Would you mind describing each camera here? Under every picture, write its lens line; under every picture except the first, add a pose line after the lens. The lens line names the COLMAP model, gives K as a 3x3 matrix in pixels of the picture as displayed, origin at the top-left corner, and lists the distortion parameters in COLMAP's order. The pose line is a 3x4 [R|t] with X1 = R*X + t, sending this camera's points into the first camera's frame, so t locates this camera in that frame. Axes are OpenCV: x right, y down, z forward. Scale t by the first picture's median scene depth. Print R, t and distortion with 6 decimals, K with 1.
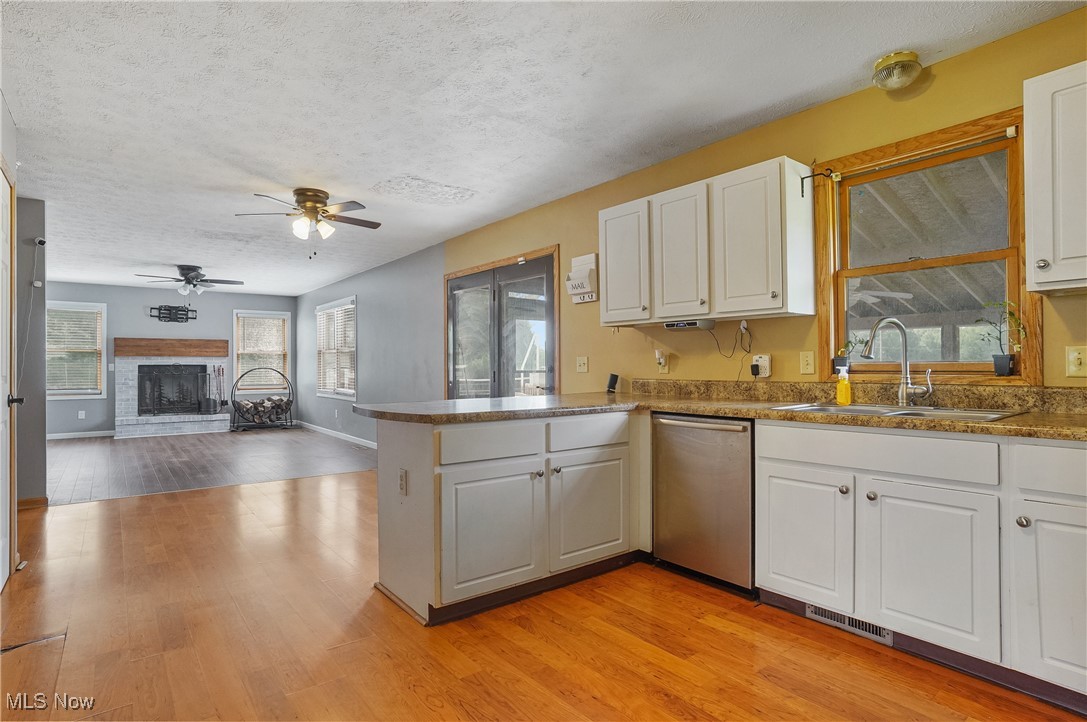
lens RADIAL K [[586.8, 0, 545.2], [0, 586.8, 359.9], [0, 0, 1]] dist [-0.004615, -0.000432]
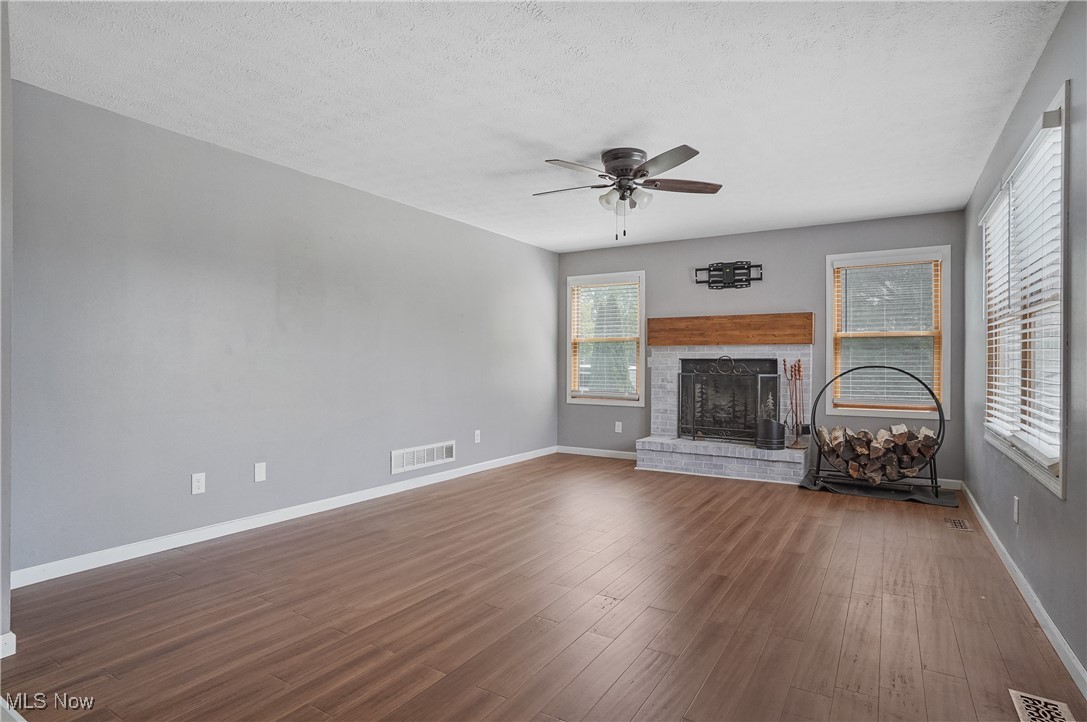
lens RADIAL K [[586.8, 0, 545.8], [0, 586.8, 362.6], [0, 0, 1]] dist [-0.004615, -0.000432]
pose [[0.379666, 0.002627, -0.925120, -0.143092], [-0.000784, 0.999997, 0.002518, 0.010963], [0.925123, -0.000231, 0.379667, 0.595012]]
